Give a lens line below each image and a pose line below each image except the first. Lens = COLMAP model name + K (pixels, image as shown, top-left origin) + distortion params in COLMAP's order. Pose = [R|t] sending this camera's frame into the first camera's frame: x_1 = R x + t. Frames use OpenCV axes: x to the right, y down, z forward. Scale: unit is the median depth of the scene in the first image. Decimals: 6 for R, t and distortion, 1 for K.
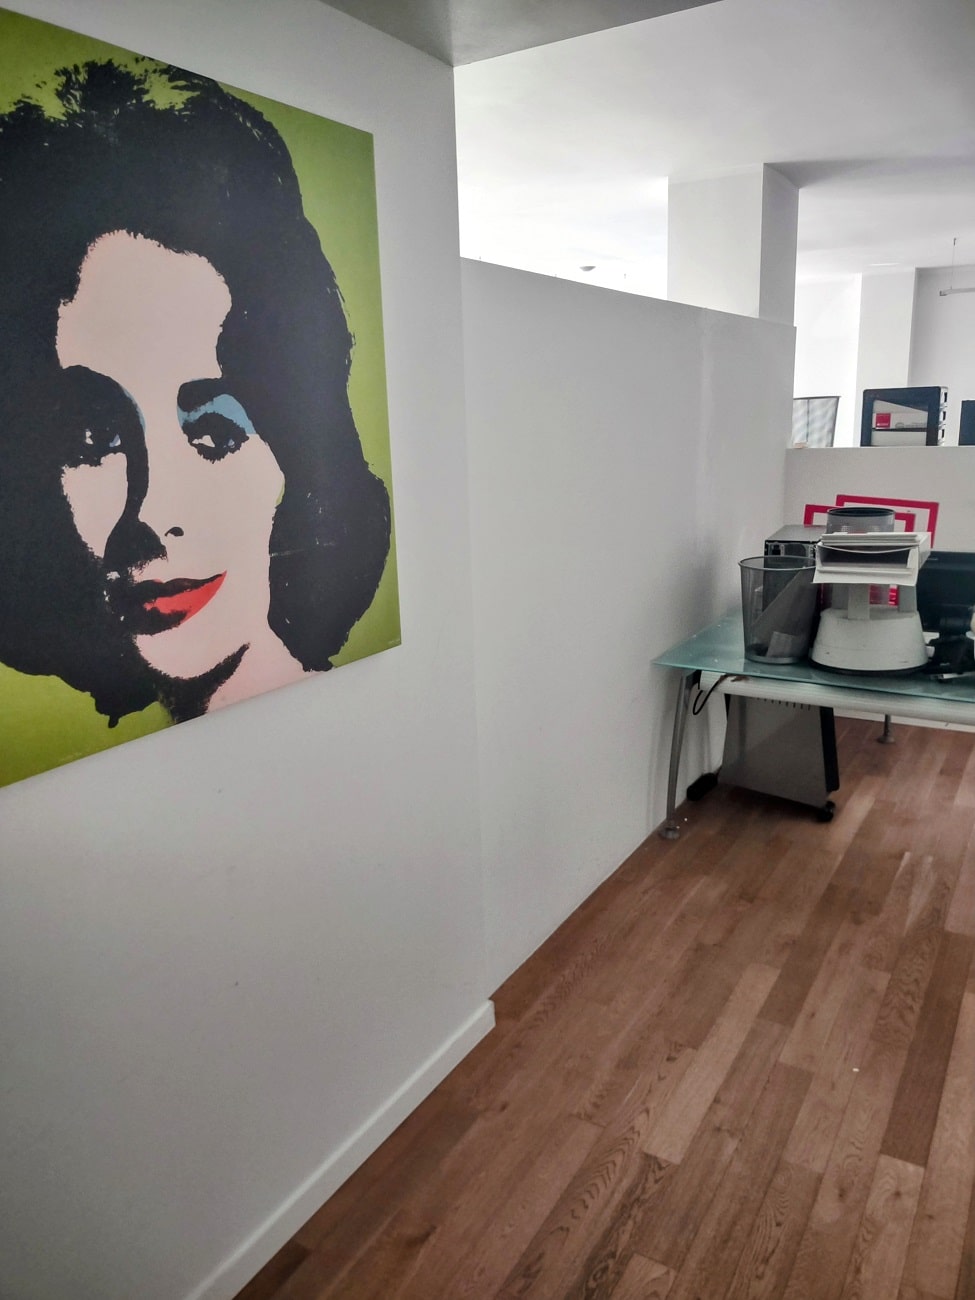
lens RADIAL K [[978.3, 0, 496.1], [0, 978.3, 646.0], [0, 0, 1]] dist [0.083028, -0.117235]
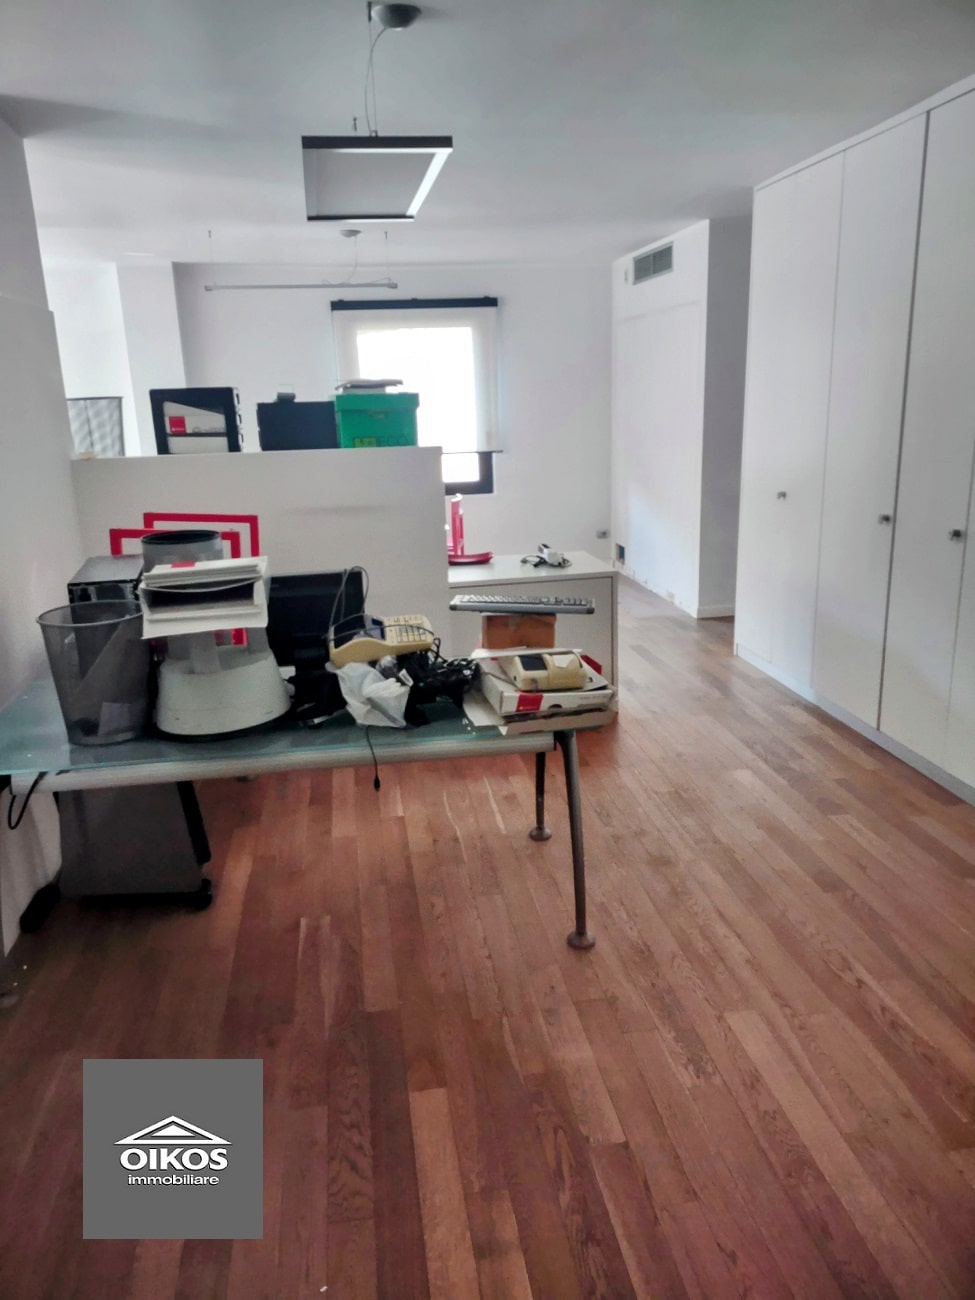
lens RADIAL K [[978.3, 0, 496.1], [0, 978.3, 646.0], [0, 0, 1]] dist [0.083028, -0.117235]
pose [[0.773648, -0.161768, 0.612617, 0.051942], [0.162944, 0.985137, 0.054361, -0.047255], [-0.612306, 0.057766, 0.788508, 0.191076]]
